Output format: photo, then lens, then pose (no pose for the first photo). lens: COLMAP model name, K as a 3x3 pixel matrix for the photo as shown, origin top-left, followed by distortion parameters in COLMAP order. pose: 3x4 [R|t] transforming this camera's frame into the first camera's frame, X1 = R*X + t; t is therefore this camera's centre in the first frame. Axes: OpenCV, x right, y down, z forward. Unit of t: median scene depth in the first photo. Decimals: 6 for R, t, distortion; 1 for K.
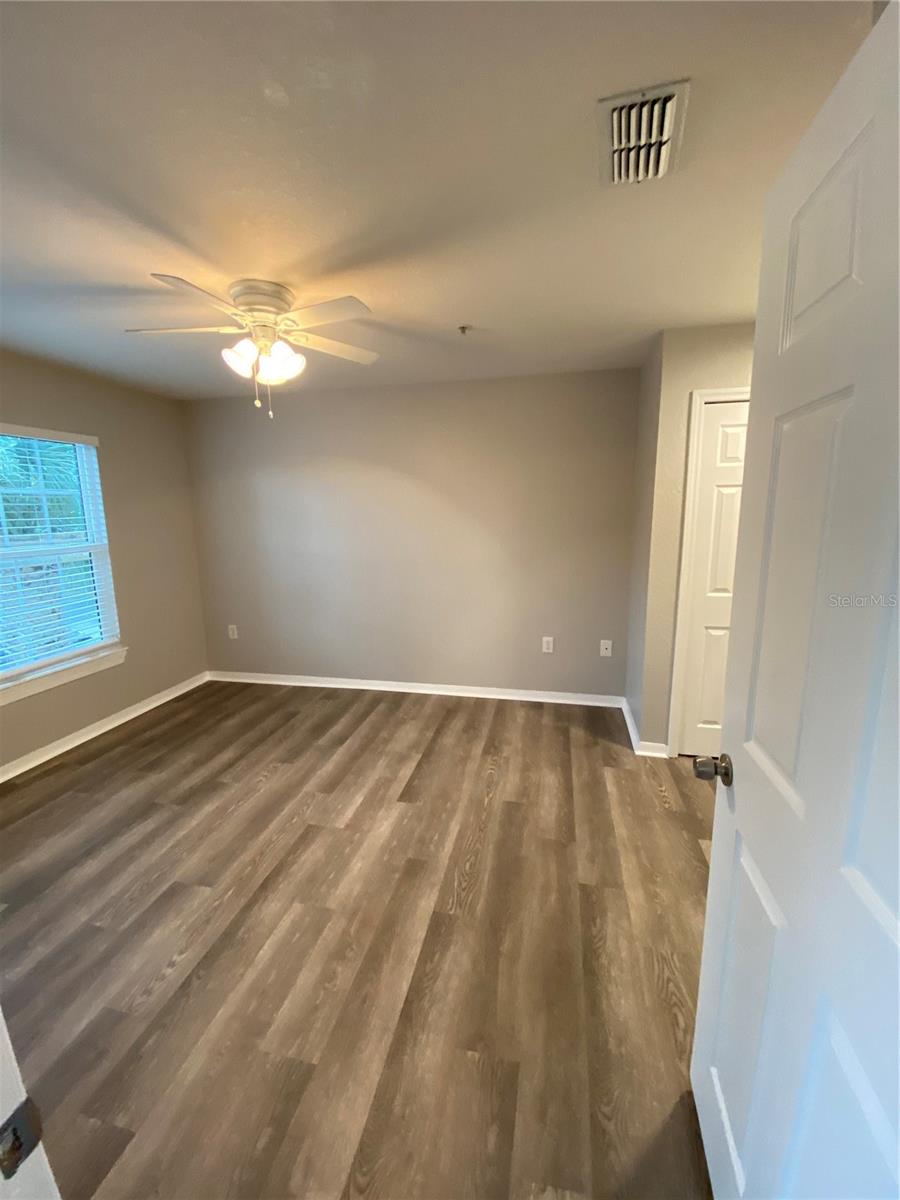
lens RADIAL K [[484.4, 0, 450.0], [0, 484.4, 600.0], [0, 0, 1]] dist [0.024377, -0.017995]
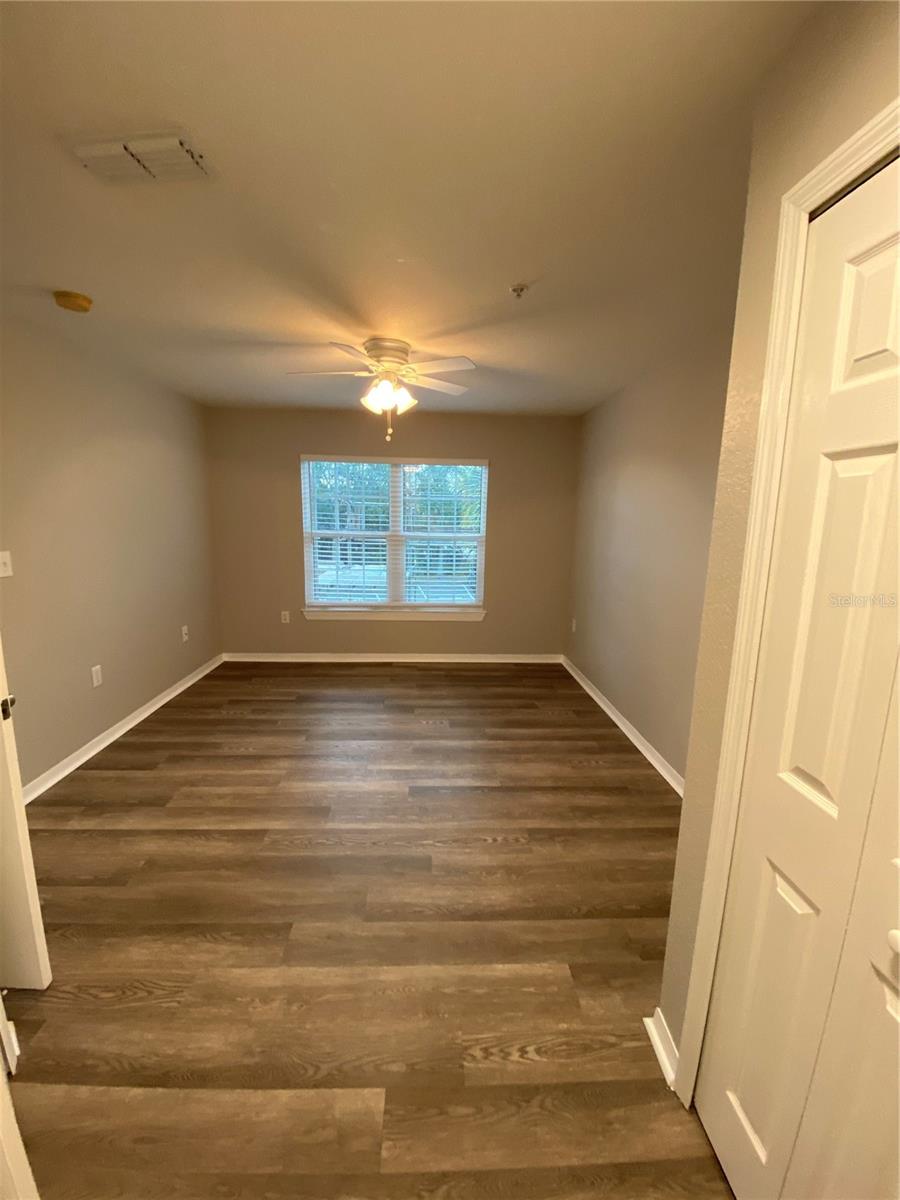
lens RADIAL K [[484.4, 0, 450.0], [0, 484.4, 600.0], [0, 0, 1]] dist [0.024377, -0.017995]
pose [[0.265502, 0.195757, -0.944028, 0.859247], [-0.200908, 0.968907, 0.144412, -0.158726], [0.942945, 0.151321, 0.296576, 0.718928]]
